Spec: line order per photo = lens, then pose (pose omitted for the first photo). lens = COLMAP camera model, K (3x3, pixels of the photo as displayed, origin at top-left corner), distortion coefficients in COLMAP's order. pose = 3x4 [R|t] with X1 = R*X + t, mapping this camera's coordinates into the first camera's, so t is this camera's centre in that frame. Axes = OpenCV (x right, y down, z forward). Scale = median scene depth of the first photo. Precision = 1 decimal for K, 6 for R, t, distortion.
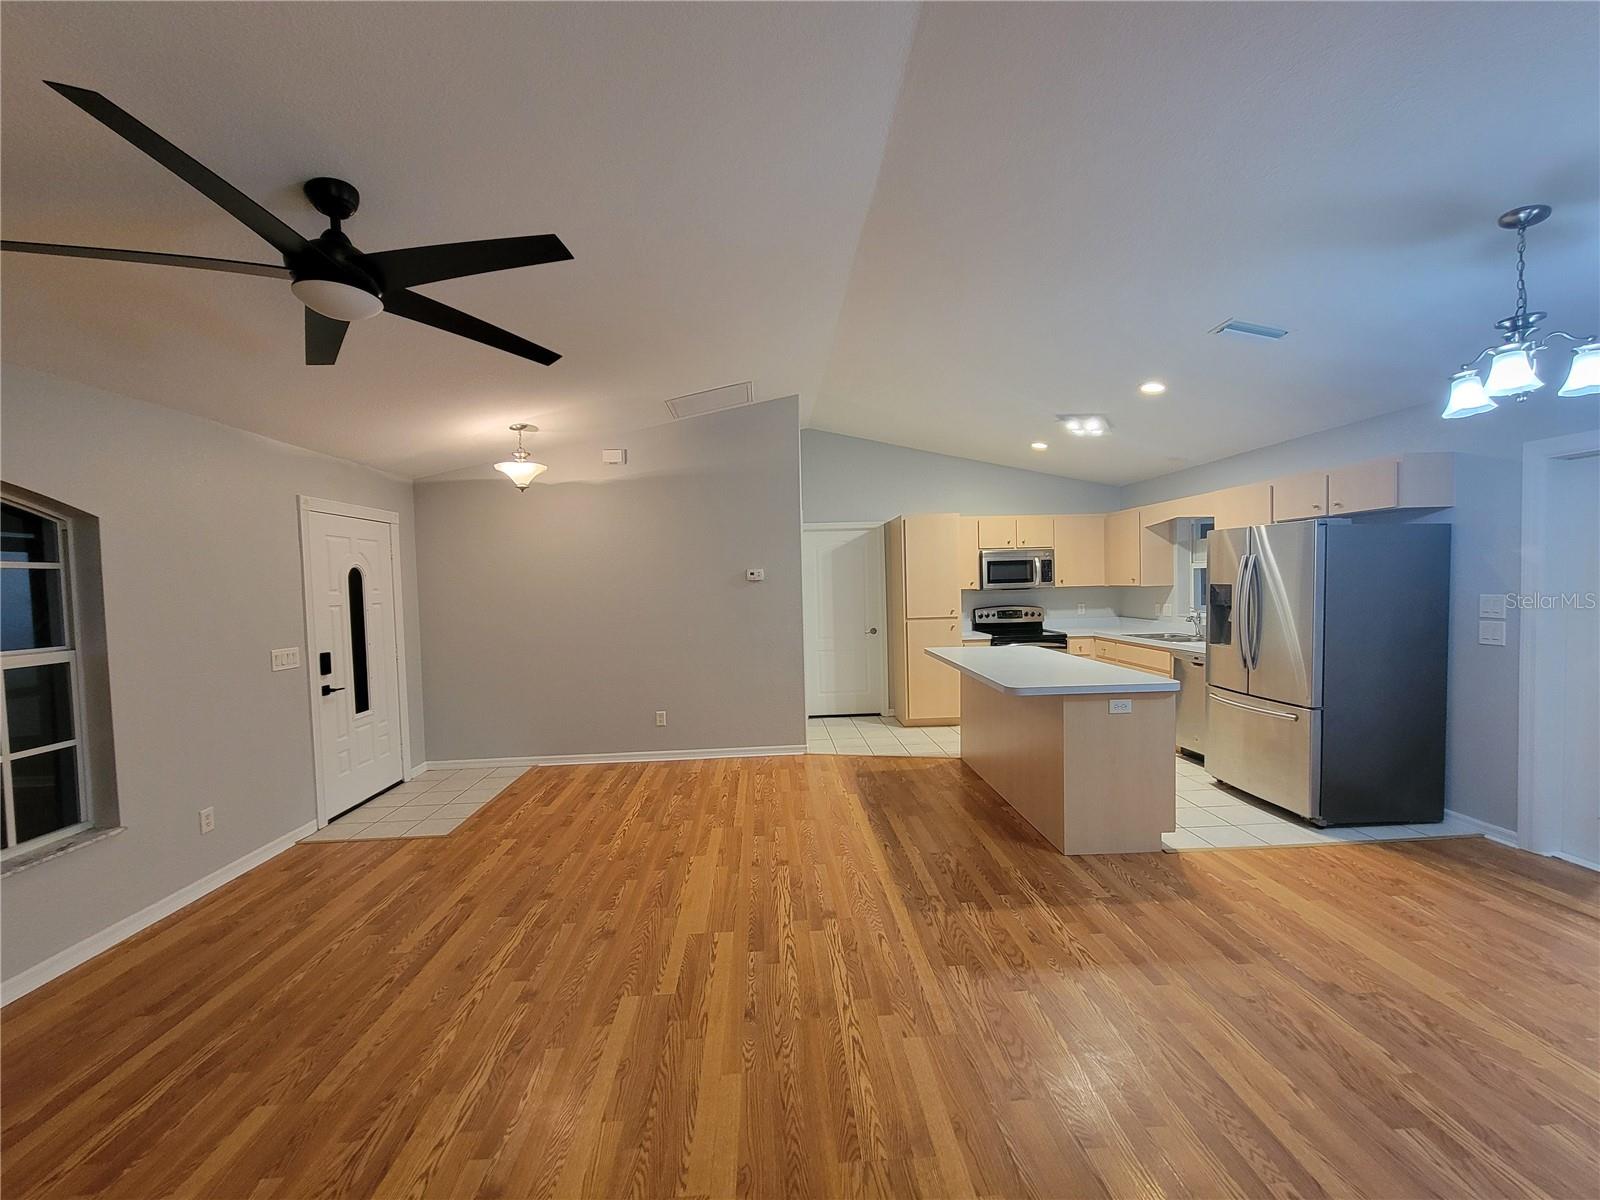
lens RADIAL K [[651.9, 0, 802.5], [0, 651.9, 607.3], [0, 0, 1]] dist [0.003120, -0.000695]
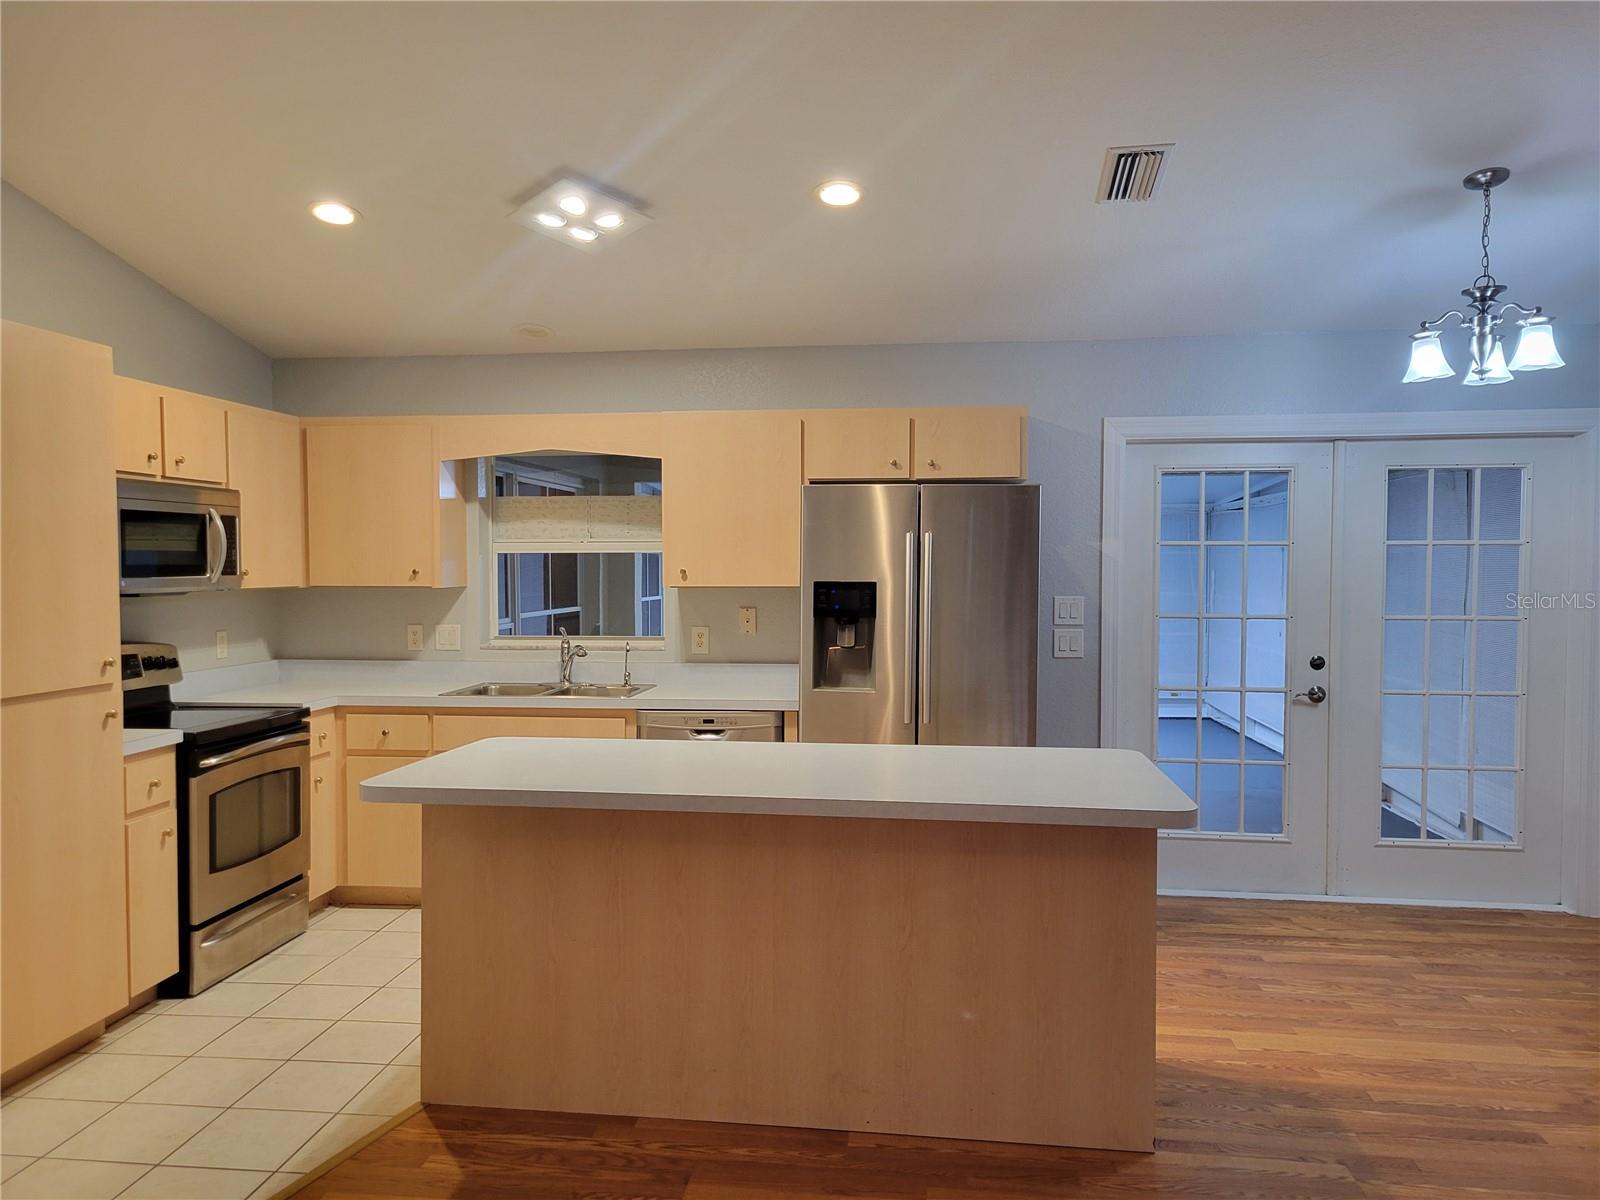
lens RADIAL K [[1204.6, 0, 776.3], [0, 1204.6, 608.0], [0, 0, 1]] dist [0.050046, -0.029079]
pose [[0.181184, -0.009526, 0.983403, -0.500167], [0.033510, 0.999432, 0.003507, -0.022470], [-0.982878, 0.032318, 0.181401, 1.086914]]
